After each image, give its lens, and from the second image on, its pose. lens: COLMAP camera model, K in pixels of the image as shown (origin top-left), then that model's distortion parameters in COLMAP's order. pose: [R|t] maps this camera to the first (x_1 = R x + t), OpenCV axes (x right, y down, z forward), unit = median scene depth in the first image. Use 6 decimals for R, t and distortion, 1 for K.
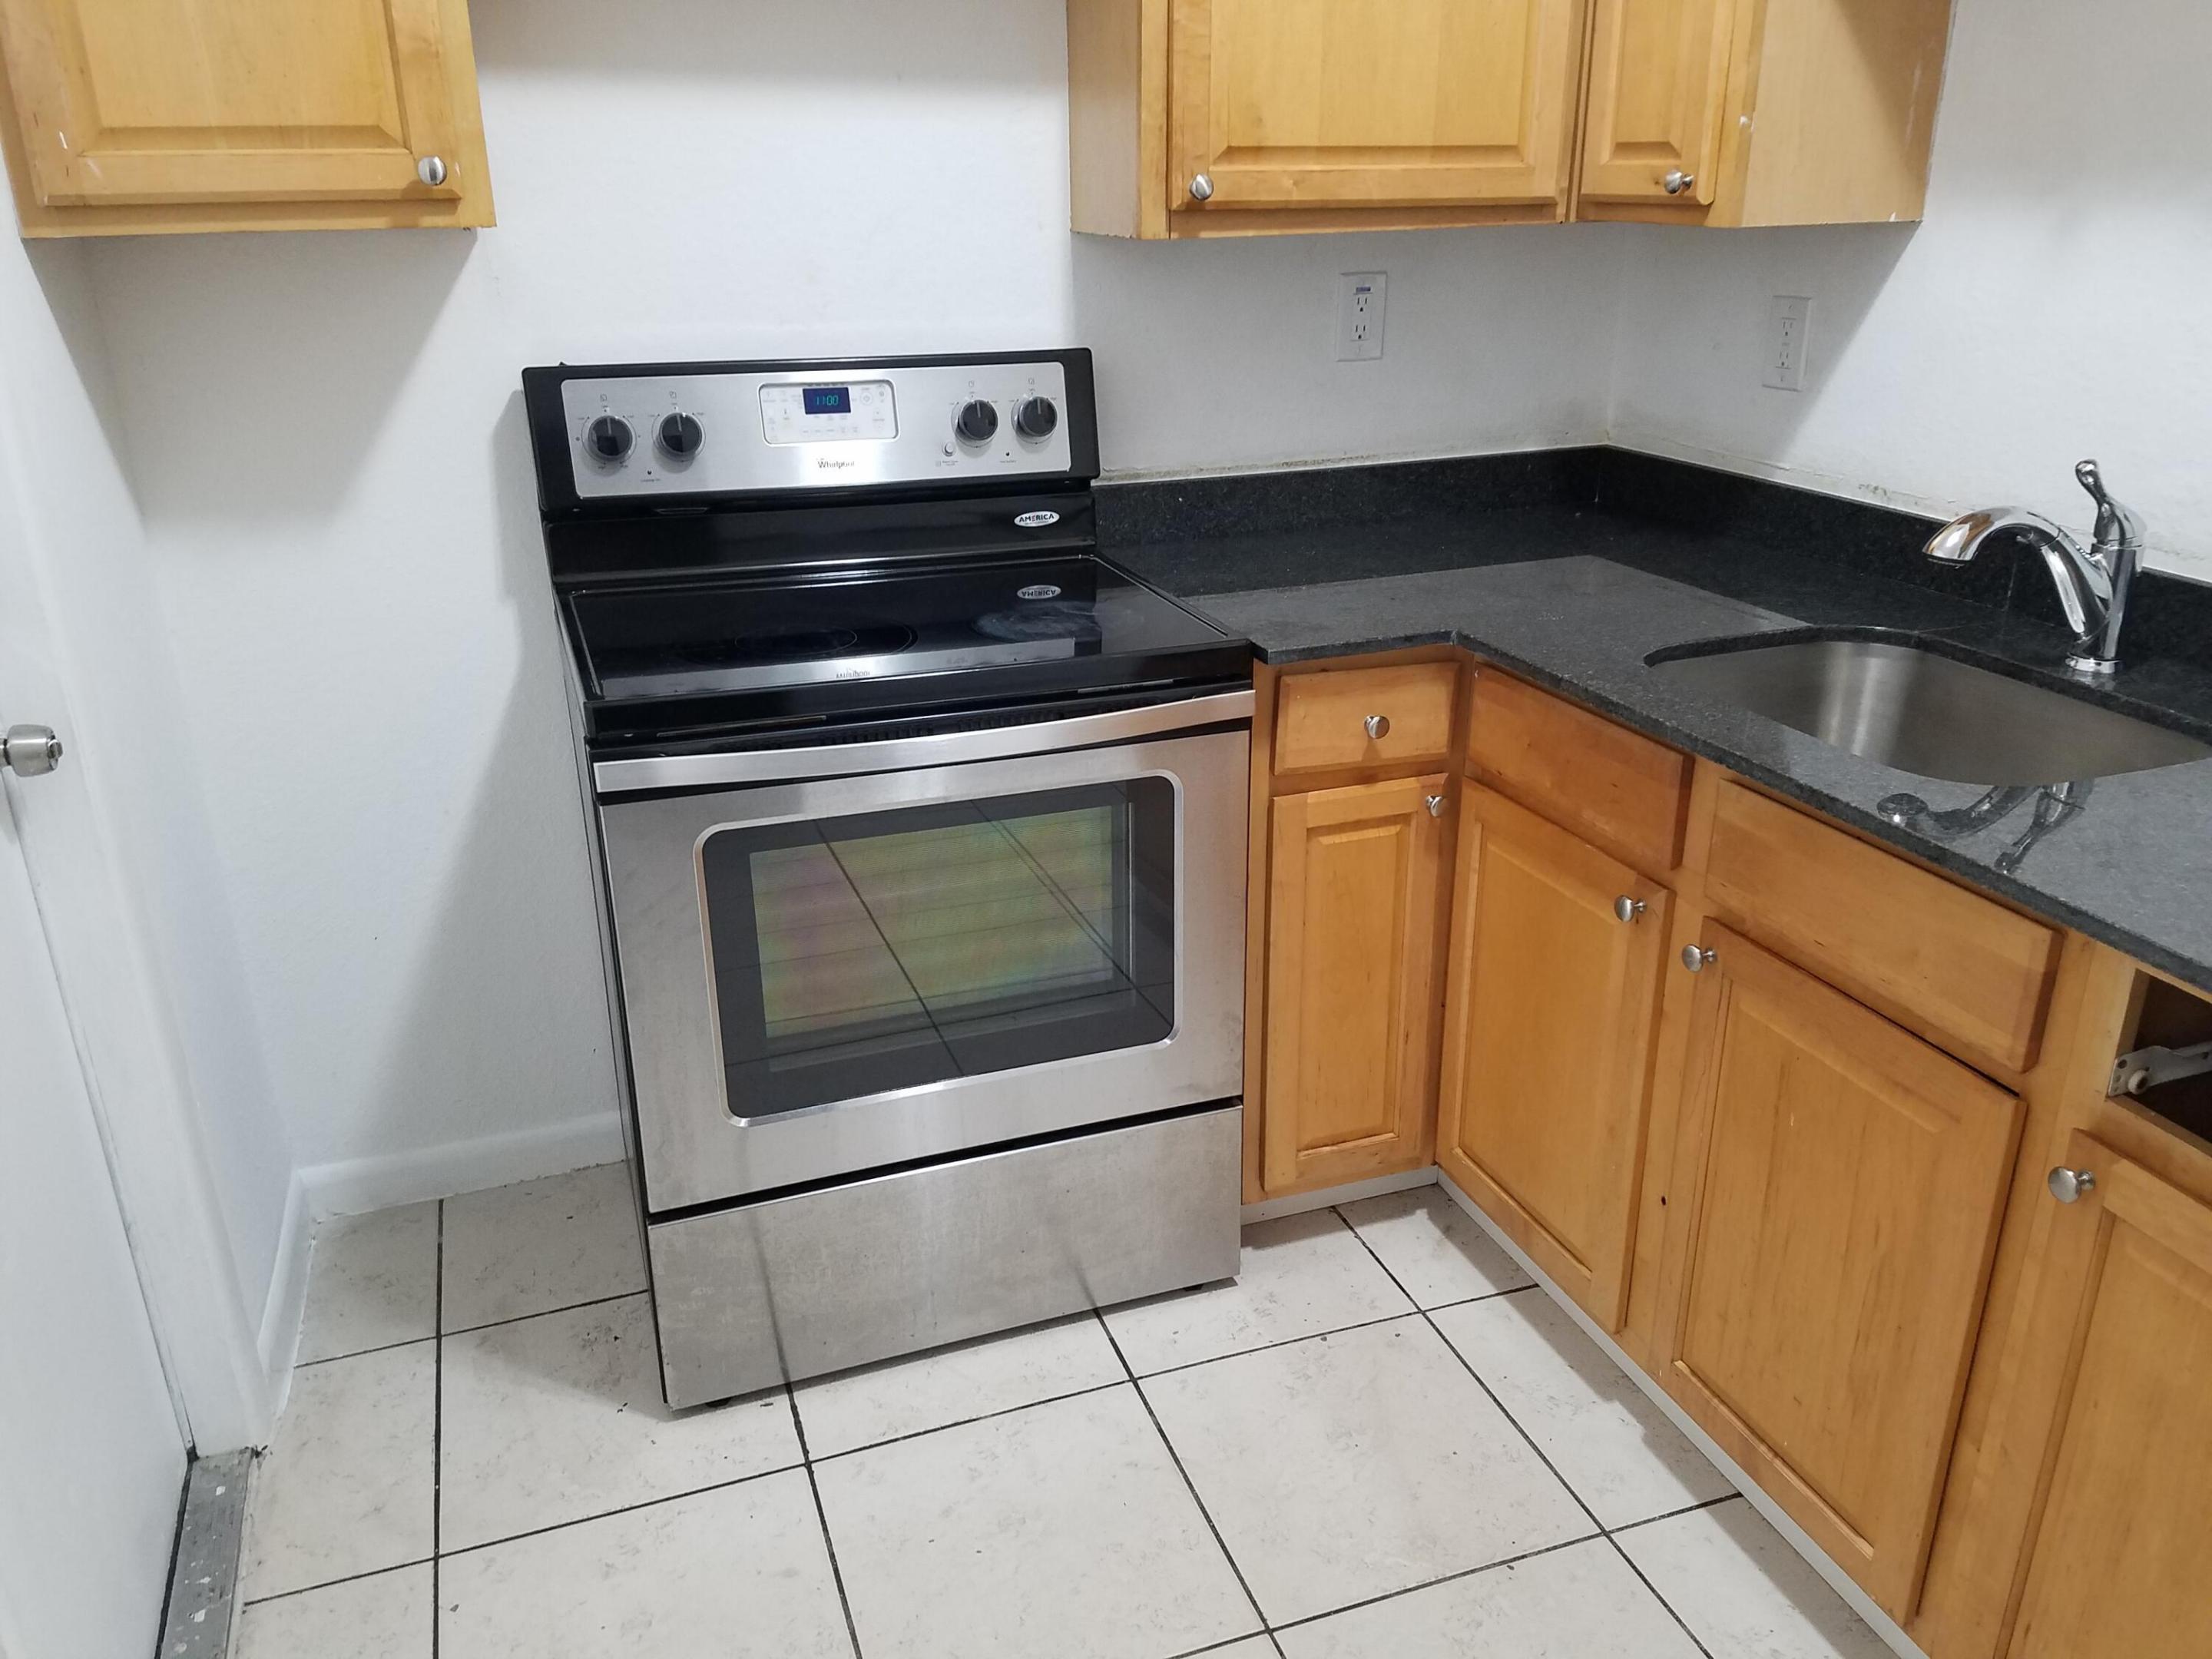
lens RADIAL K [[1687.6, 0, 1102.0], [0, 1687.6, 860.6], [0, 0, 1]] dist [0.234089, -0.385550]
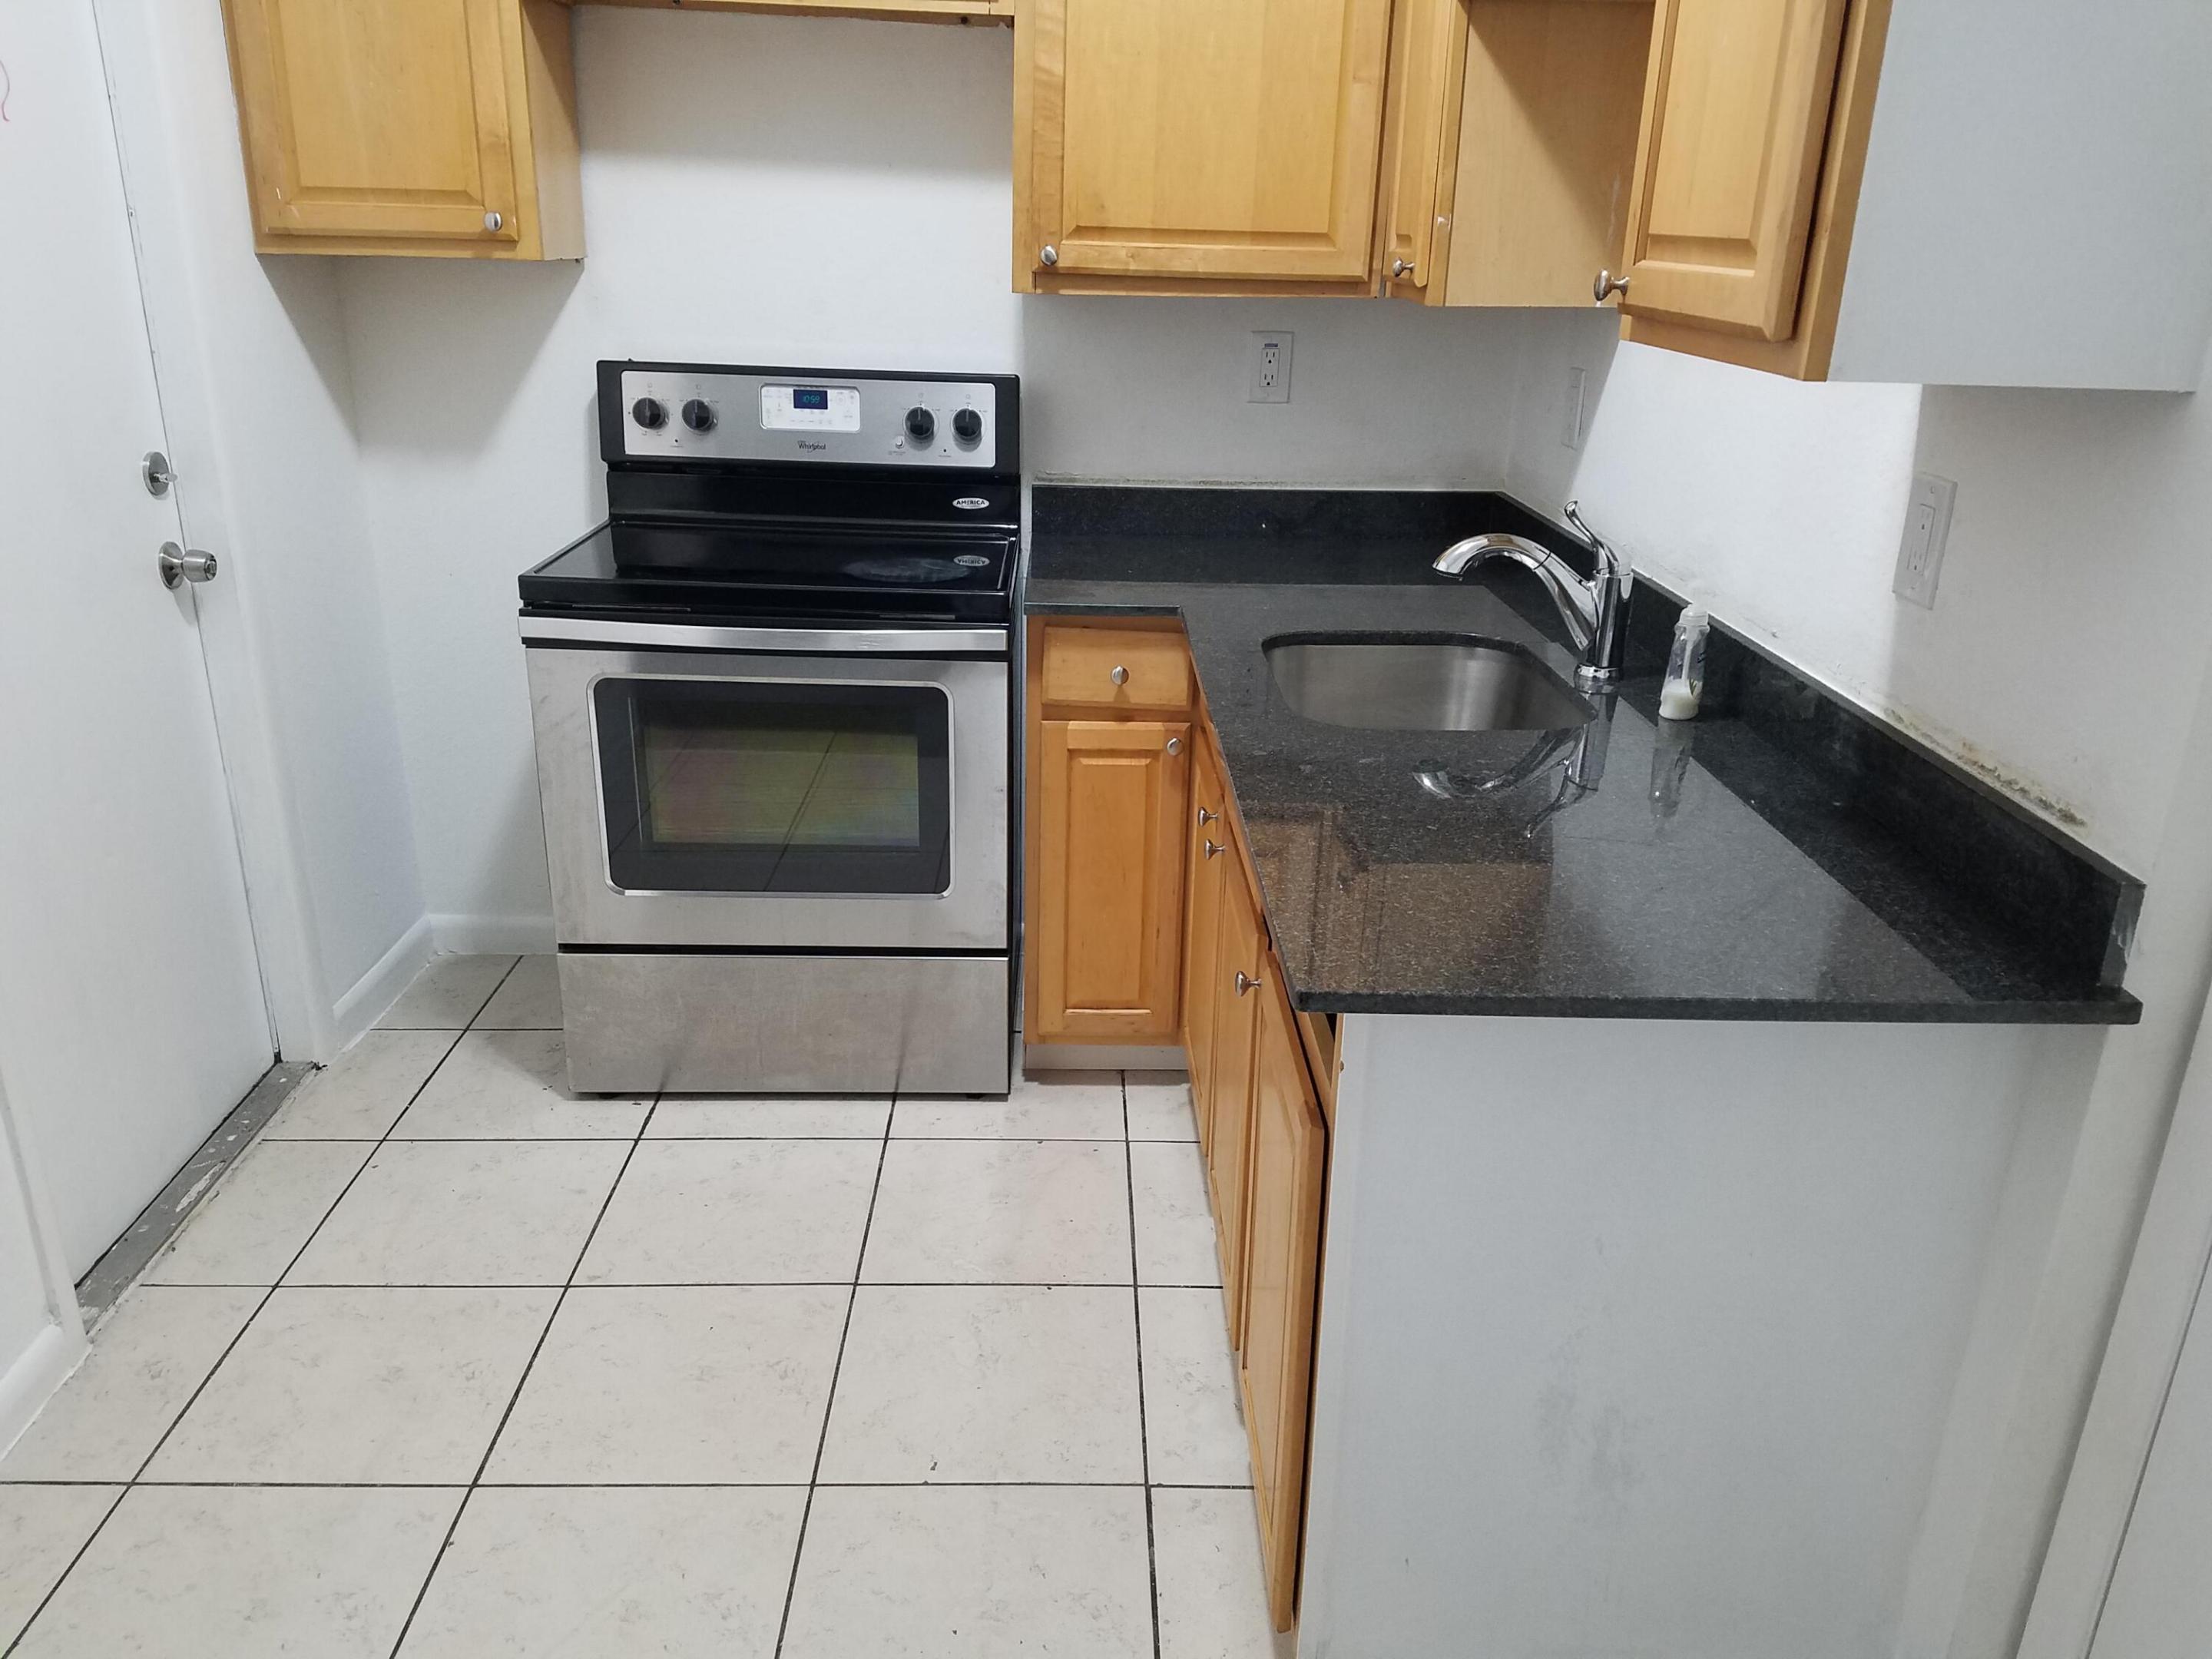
lens RADIAL K [[1687.8, 0, 1112.9], [0, 1687.8, 884.4], [0, 0, 1]] dist [0.302864, -0.608715]
pose [[0.947426, 0.143757, -0.285863, 0.538445], [-0.149476, 0.988764, 0.001832, 0.076522], [0.282914, 0.040994, 0.958269, -0.236567]]
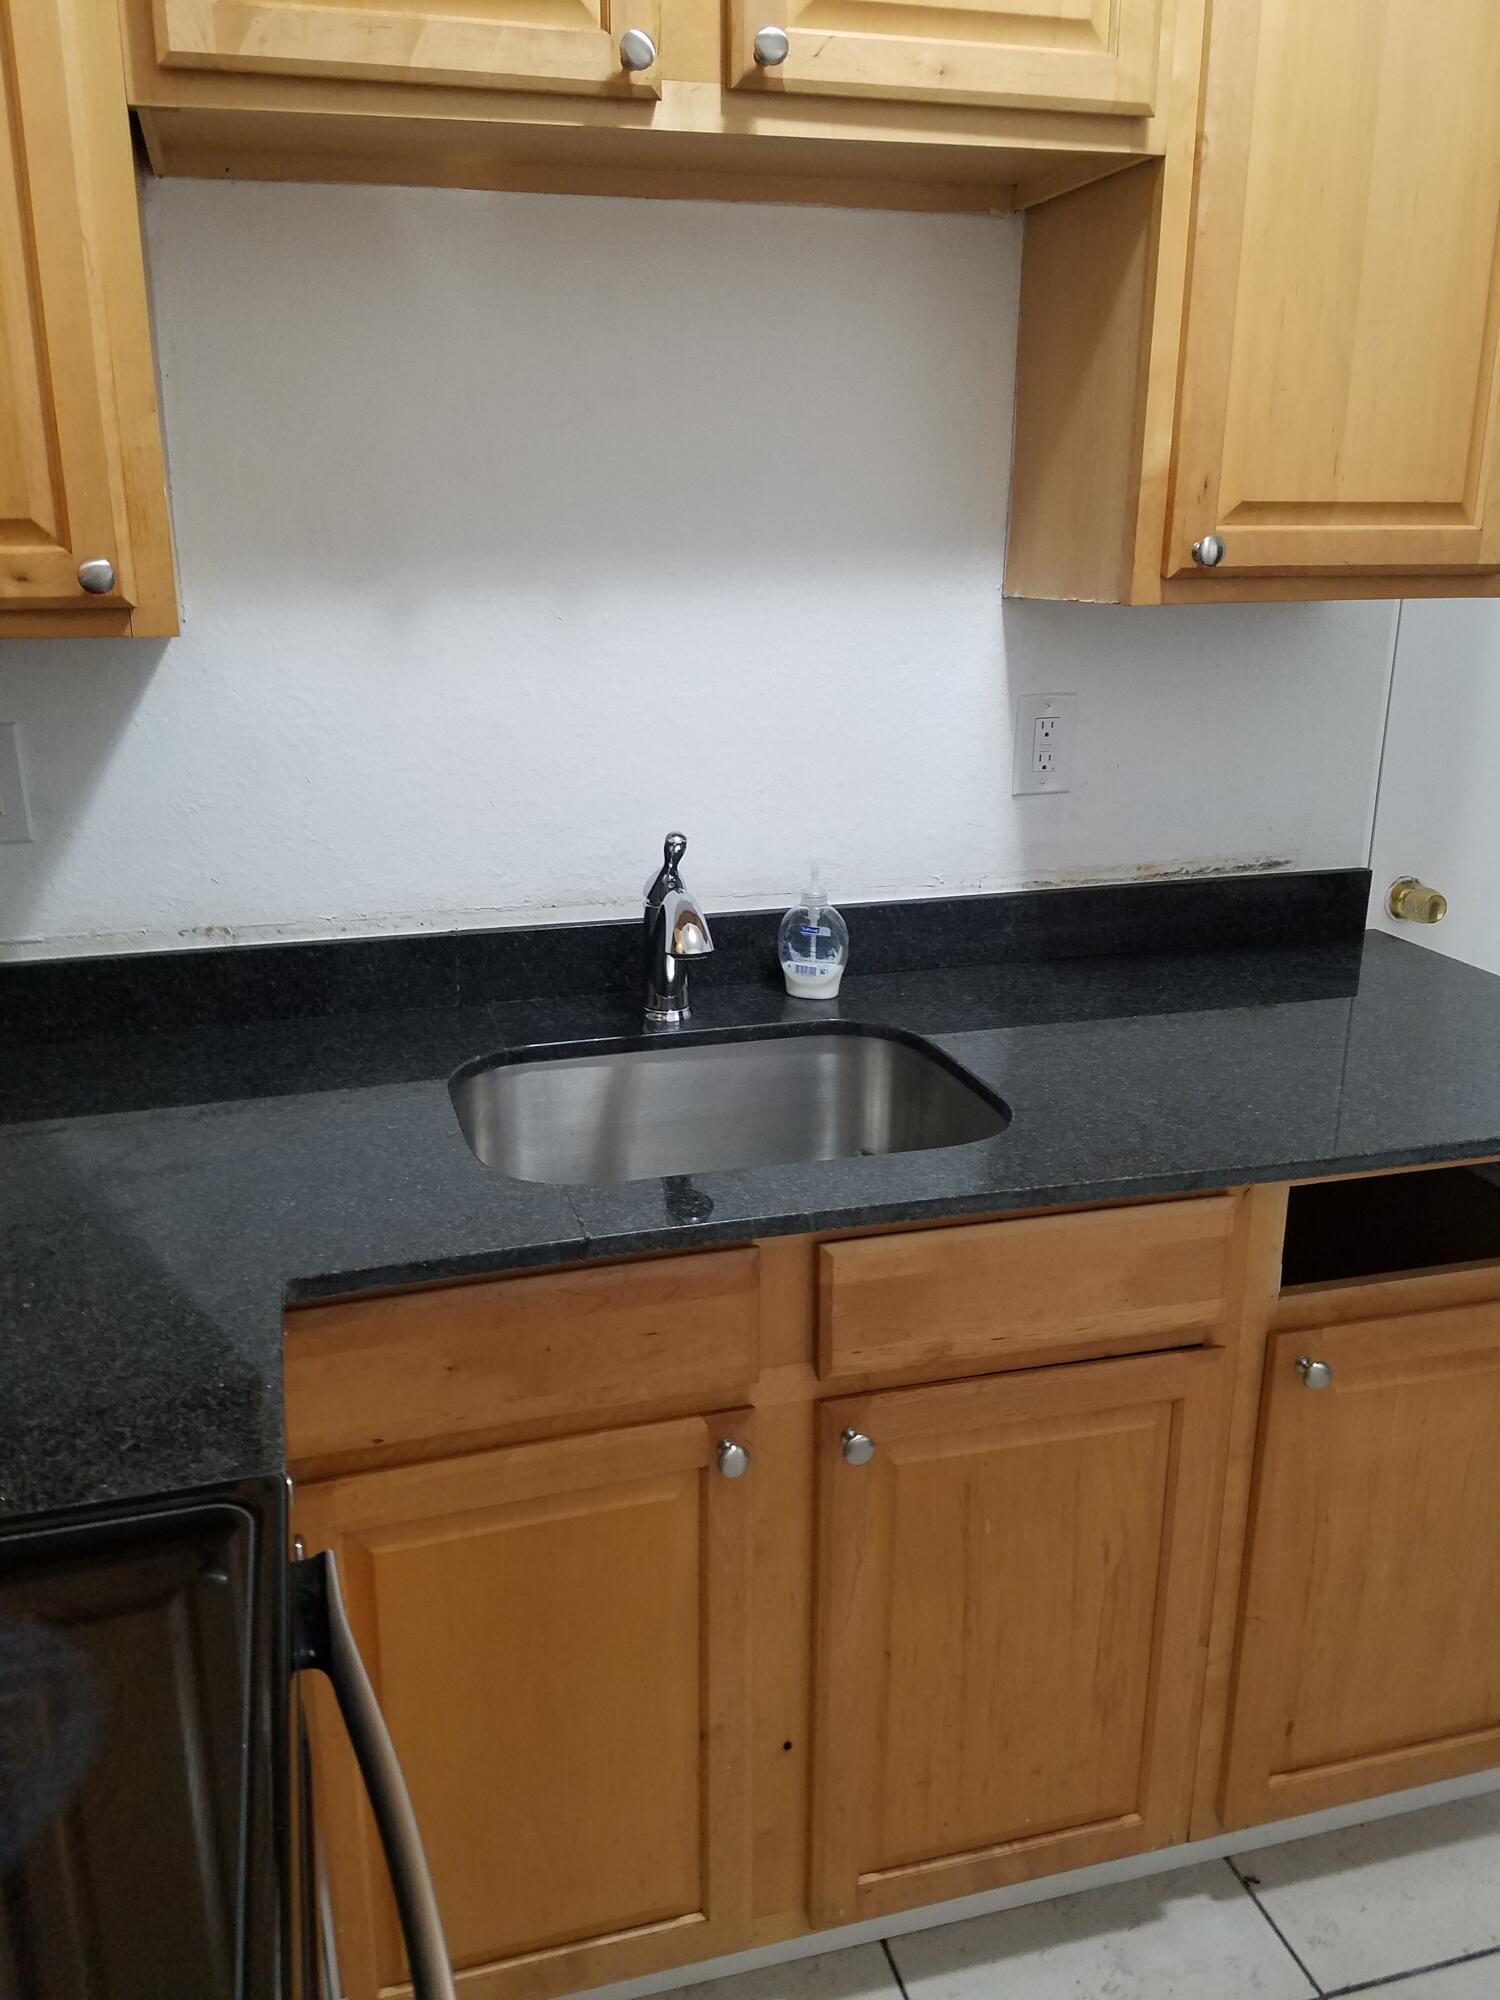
lens RADIAL K [[1525.8, 0, 715.2], [0, 1525.8, 987.7], [0, 0, 1]] dist [0.234089, -0.385550]
pose [[0.072592, -0.278697, 0.957632, -0.274696], [0.375855, 0.897021, 0.232566, -0.291353], [-0.923831, 0.343048, 0.169866, 0.712834]]
